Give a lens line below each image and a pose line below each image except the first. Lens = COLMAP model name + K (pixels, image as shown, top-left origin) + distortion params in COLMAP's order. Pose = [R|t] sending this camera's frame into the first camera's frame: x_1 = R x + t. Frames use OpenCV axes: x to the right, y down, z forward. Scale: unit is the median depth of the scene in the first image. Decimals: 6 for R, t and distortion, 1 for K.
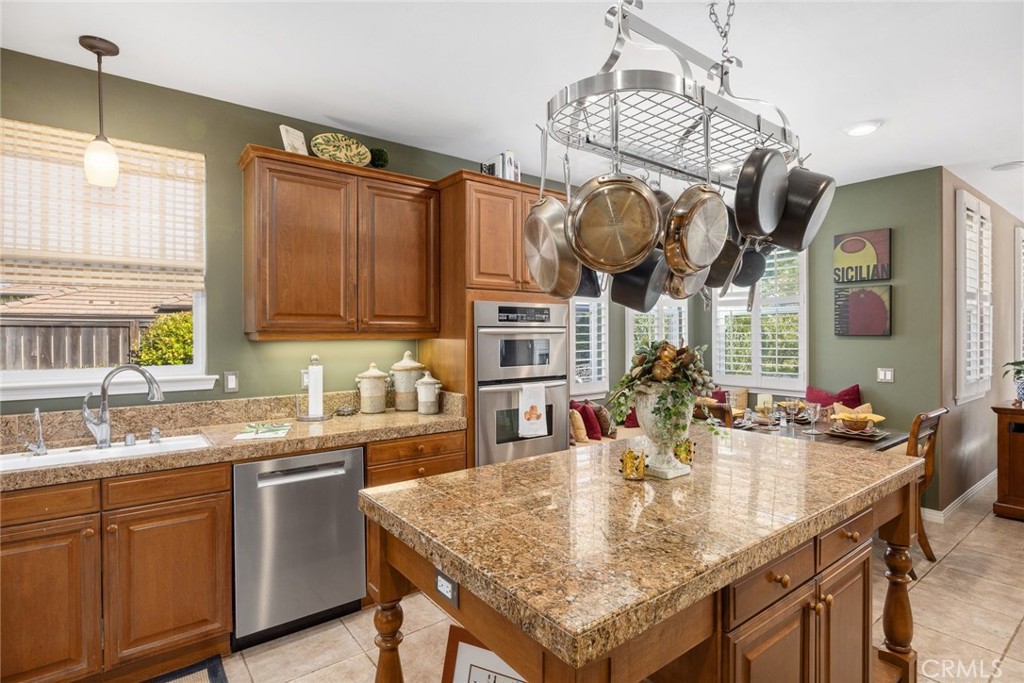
lens RADIAL K [[512.3, 0, 511.8], [0, 512.3, 336.3], [0, 0, 1]] dist [-0.004632, -0.000459]
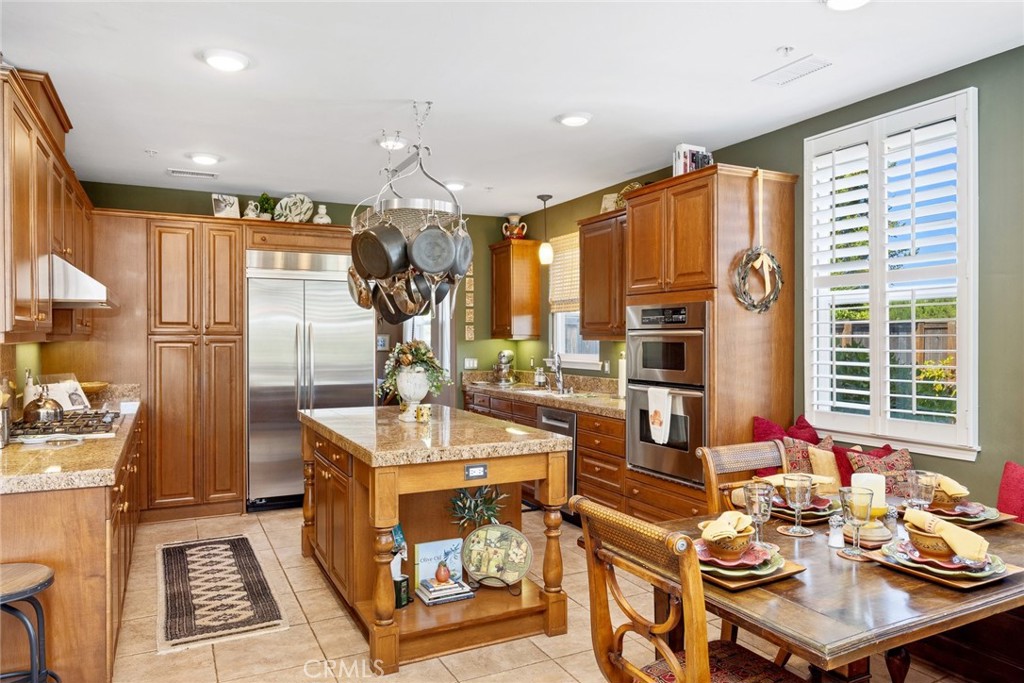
lens RADIAL K [[677.6, 0, 512.3], [0, 677.6, 340.1], [0, 0, 1]] dist [-0.001596, -0.000220]
pose [[-0.182542, 0.005330, -0.983184, 1.039688], [-0.007721, 0.999947, 0.006854, -0.002963], [0.983168, 0.008842, -0.182491, 0.746403]]
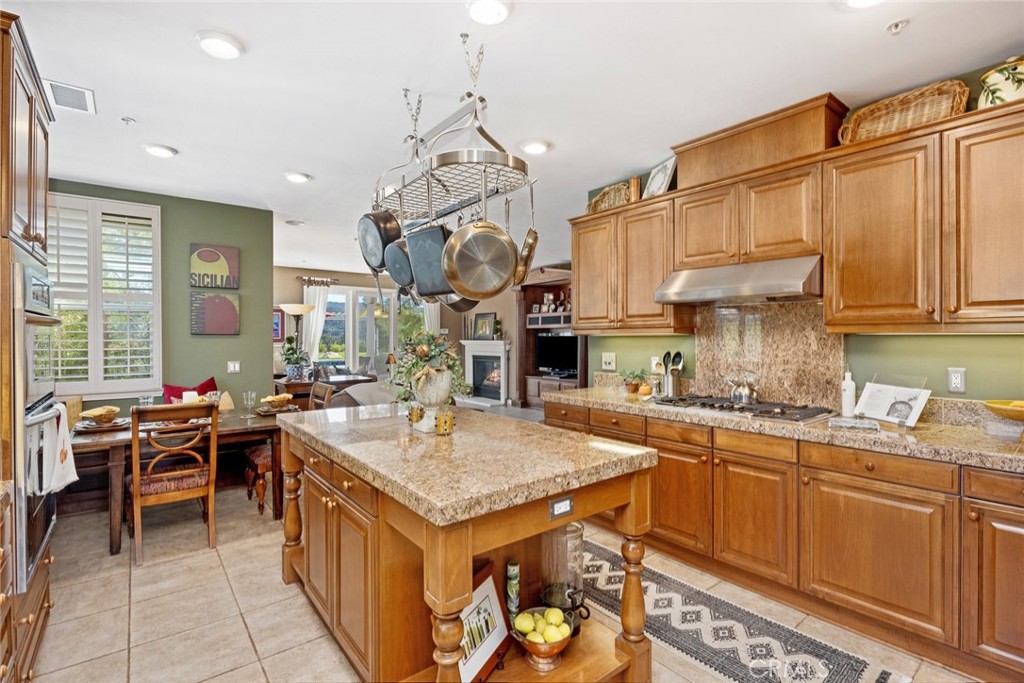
lens RADIAL K [[478.6, 0, 514.4], [0, 478.6, 339.0], [0, 0, 1]] dist [-0.000689, -0.000052]
pose [[-0.024186, -0.001251, 0.999707, -0.436371], [0.005449, 0.999984, 0.001383, 0.011219], [-0.999693, 0.005481, -0.024179, 0.358182]]
